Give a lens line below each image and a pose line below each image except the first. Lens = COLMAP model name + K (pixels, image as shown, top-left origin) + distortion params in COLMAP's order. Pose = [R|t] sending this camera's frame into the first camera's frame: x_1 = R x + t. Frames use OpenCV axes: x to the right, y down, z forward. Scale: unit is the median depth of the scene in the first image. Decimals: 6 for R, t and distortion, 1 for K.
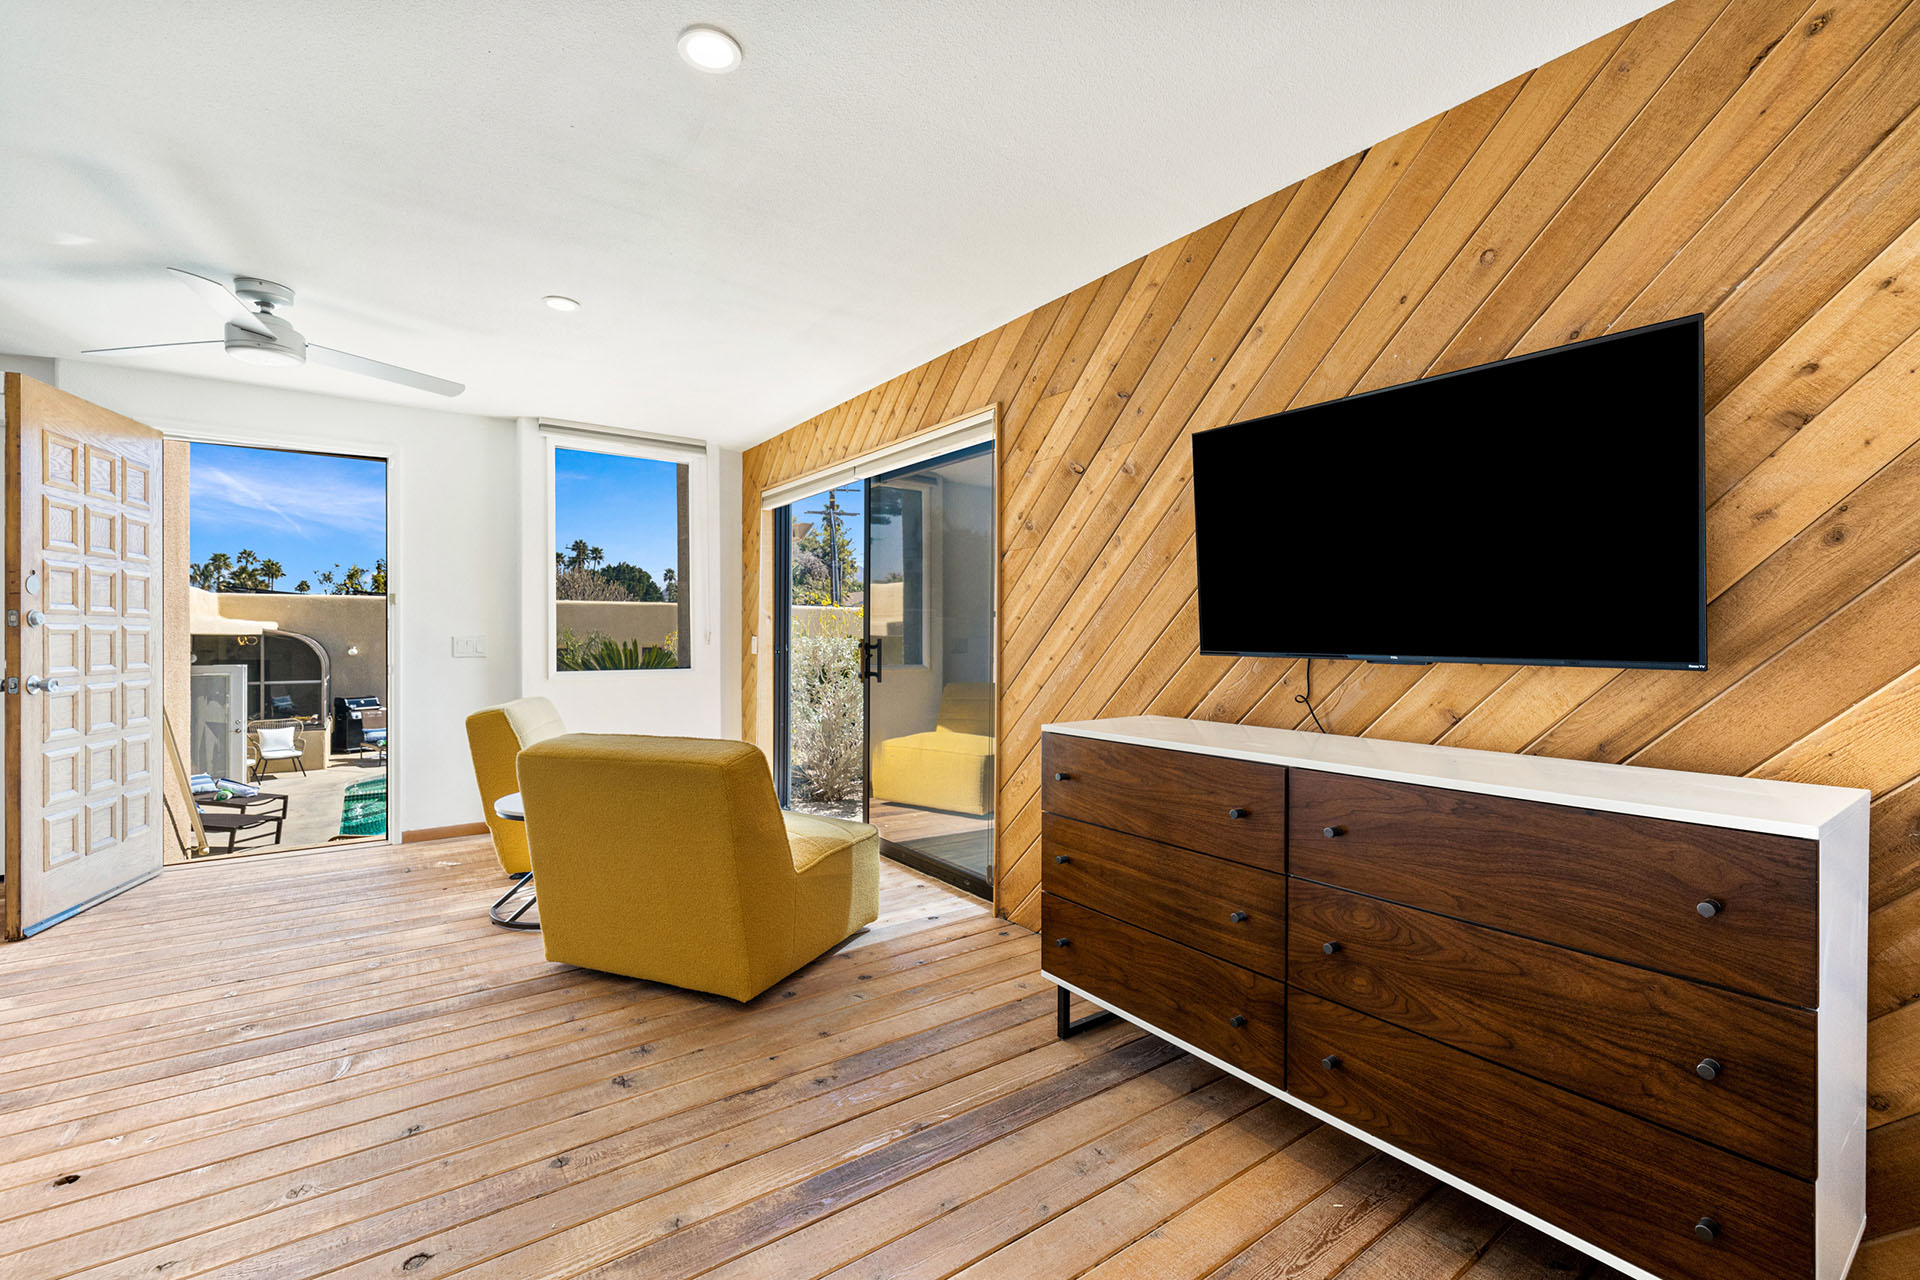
lens RADIAL K [[820.9, 0, 953.3], [0, 820.9, 639.0], [0, 0, 1]] dist [0.003983, -0.000391]
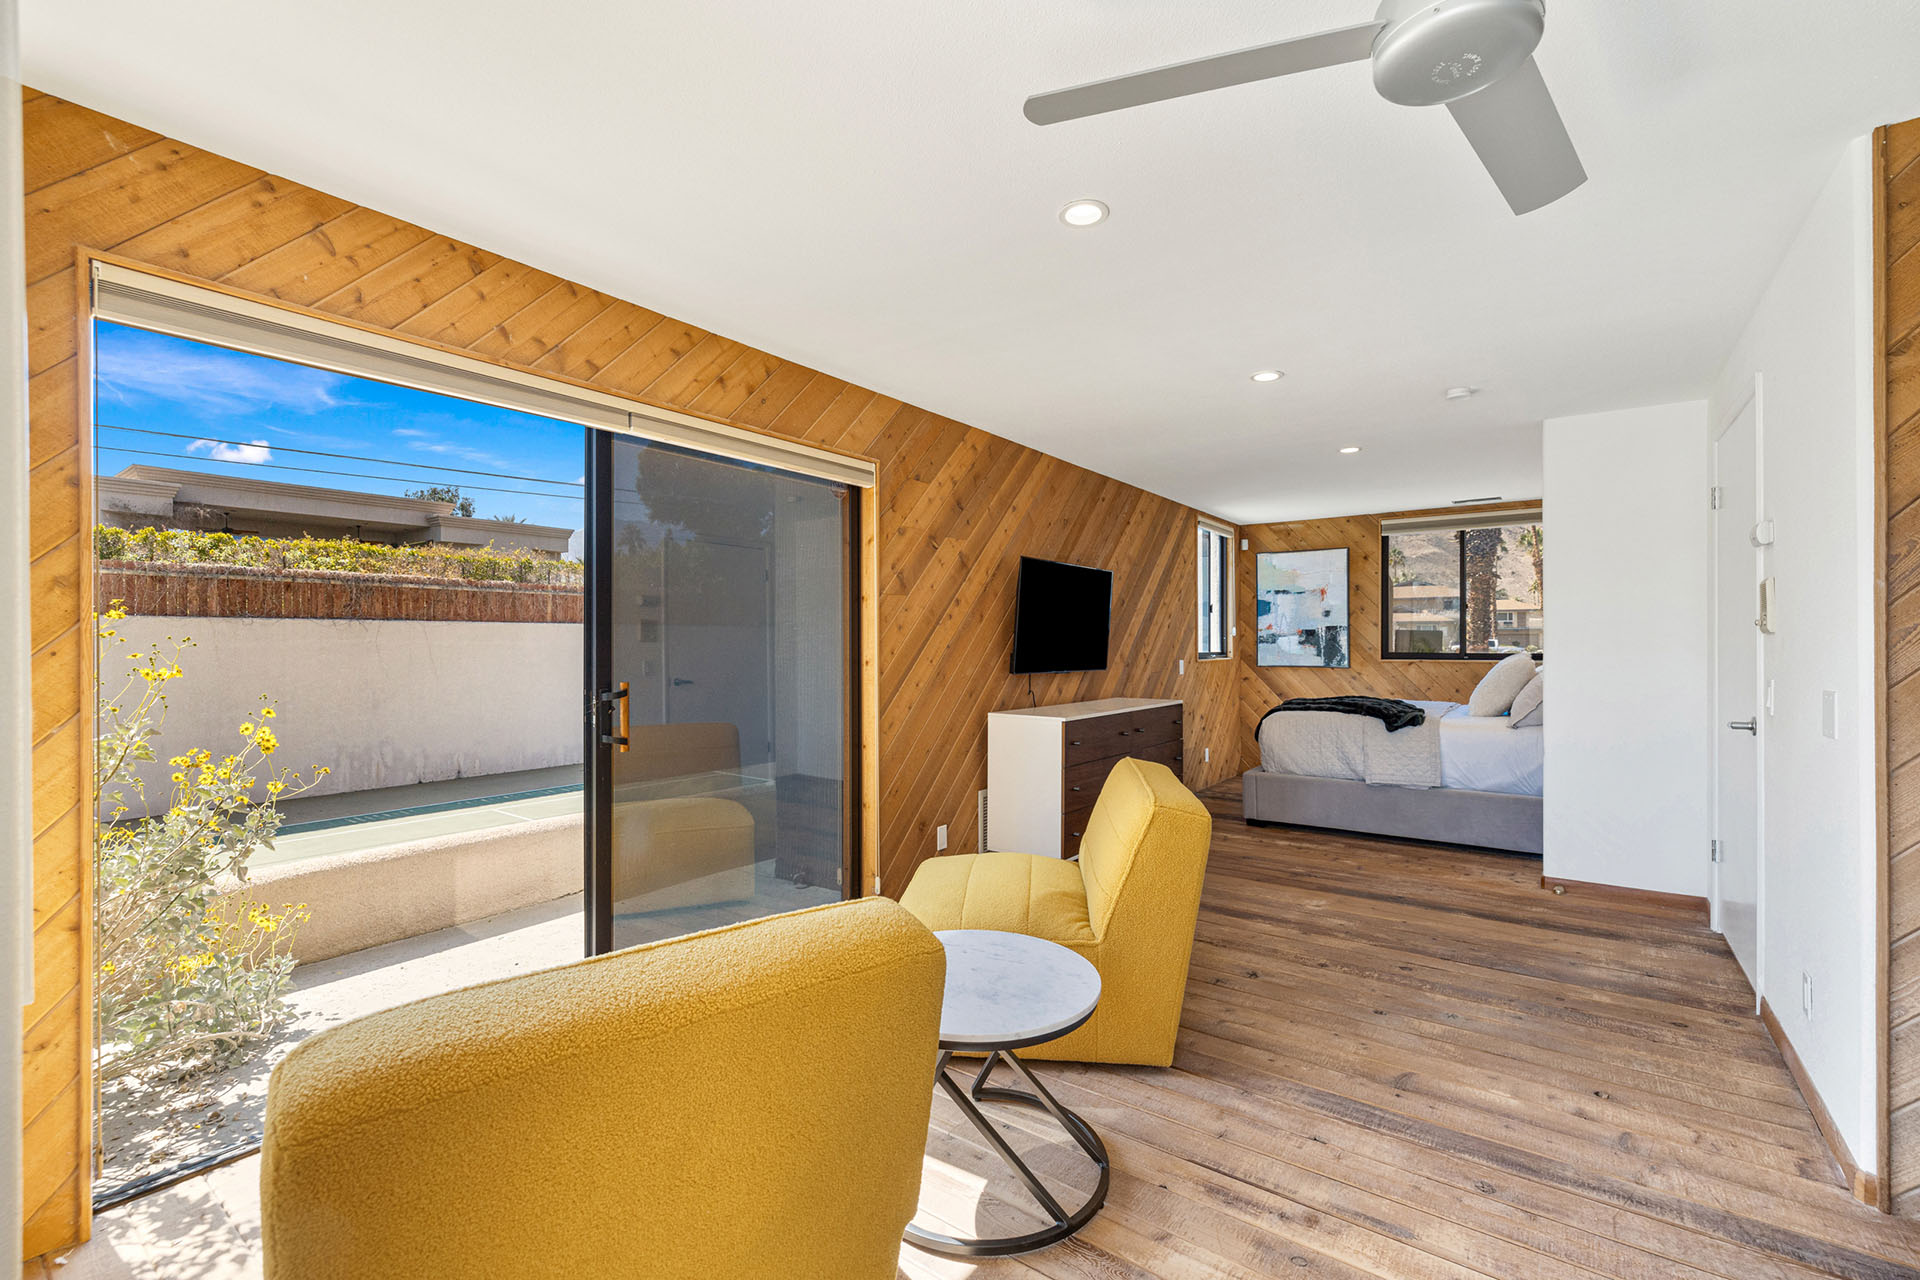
lens RADIAL K [[820.9, 0, 958.2], [0, 820.9, 648.0], [0, 0, 1]] dist [0.003983, -0.000391]
pose [[-0.303496, -0.006875, 0.952808, -0.717331], [0.004710, 0.999951, 0.008715, -0.028329], [-0.952821, 0.007133, -0.303449, 0.849194]]
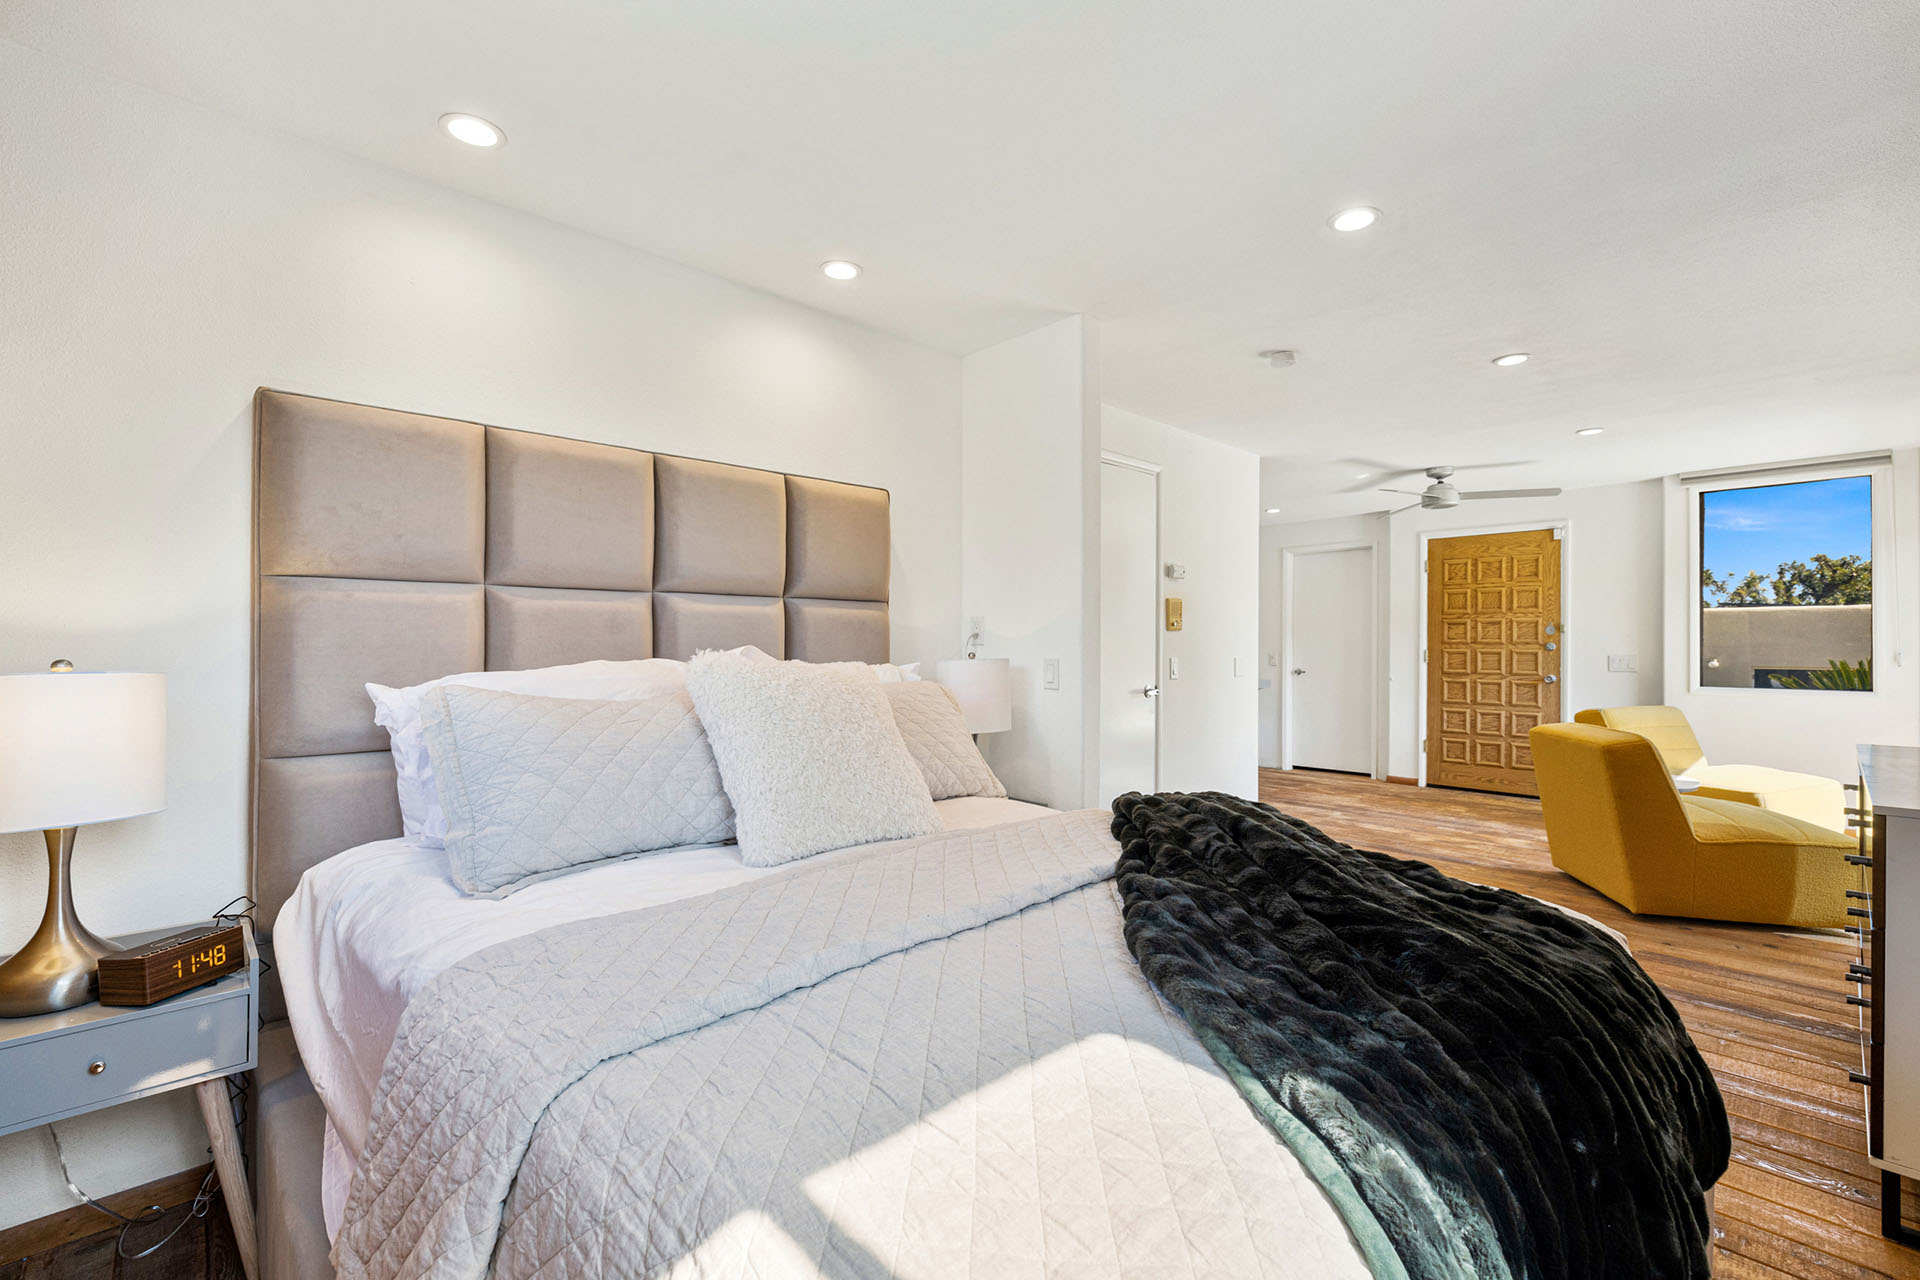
lens RADIAL K [[820.9, 0, 971.6], [0, 820.9, 642.2], [0, 0, 1]] dist [0.003983, -0.000391]
pose [[0.144376, -0.004942, -0.989511, 0.526954], [-0.000999, 0.999986, -0.005140, -0.016284], [0.989522, 0.001731, 0.144369, -0.195454]]
